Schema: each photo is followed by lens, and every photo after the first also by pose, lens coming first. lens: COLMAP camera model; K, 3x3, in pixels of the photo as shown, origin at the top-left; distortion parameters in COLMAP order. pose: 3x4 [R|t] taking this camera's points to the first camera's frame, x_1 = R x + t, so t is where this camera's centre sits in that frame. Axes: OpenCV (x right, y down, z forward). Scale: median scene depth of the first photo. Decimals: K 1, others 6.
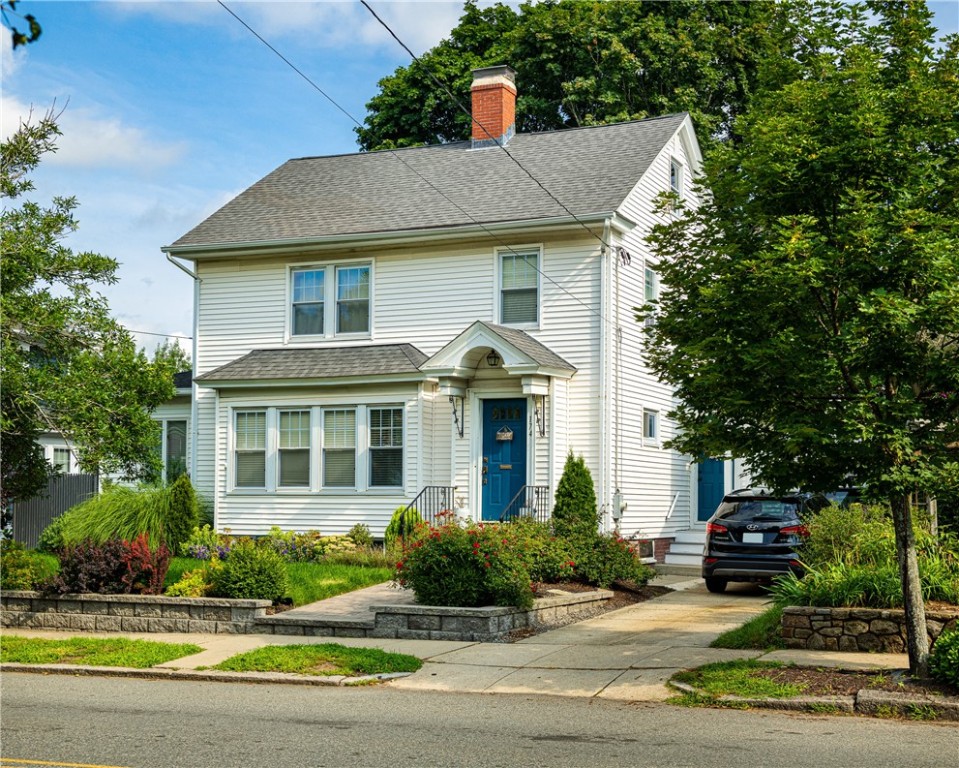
lens RADIAL K [[1368.6, 0, 479.5], [0, 1368.6, 384.0], [0, 0, 1]] dist [0.141896, 0.102973]
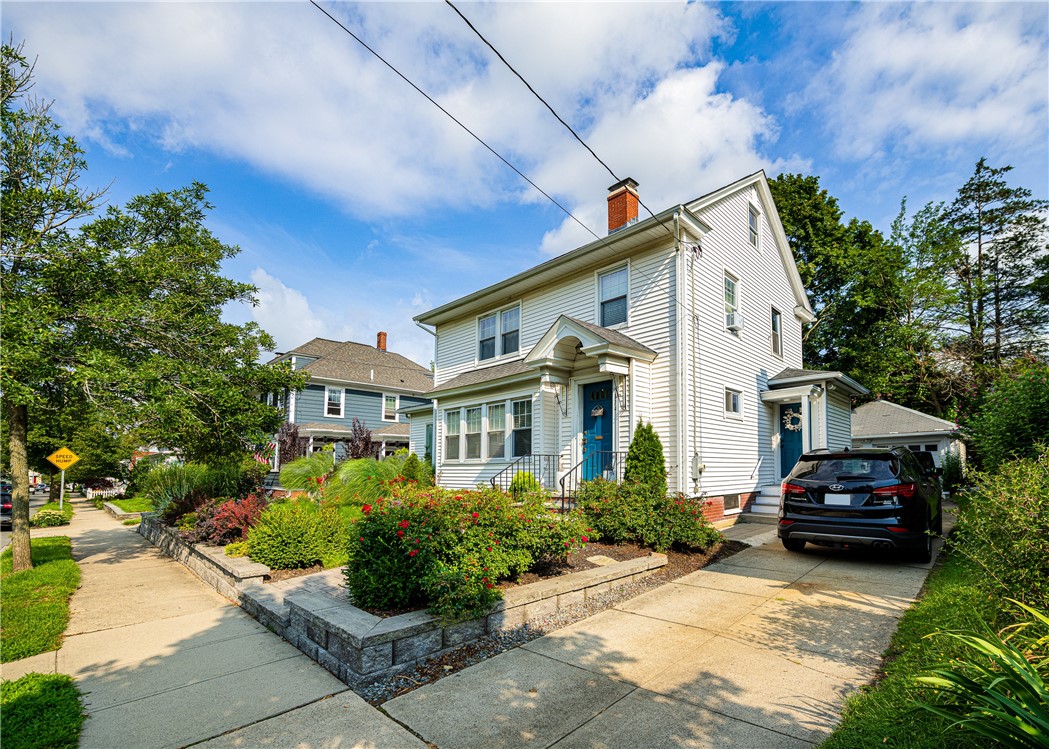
lens RADIAL K [[477.5, 0, 521.4], [0, 477.5, 442.4], [0, 0, 1]] dist [0.000154, -0.000454]
pose [[0.935062, -0.036422, -0.352609, 0.104134], [0.046662, 0.998699, 0.020581, 0.052122], [0.351400, -0.035698, 0.935544, 0.568863]]
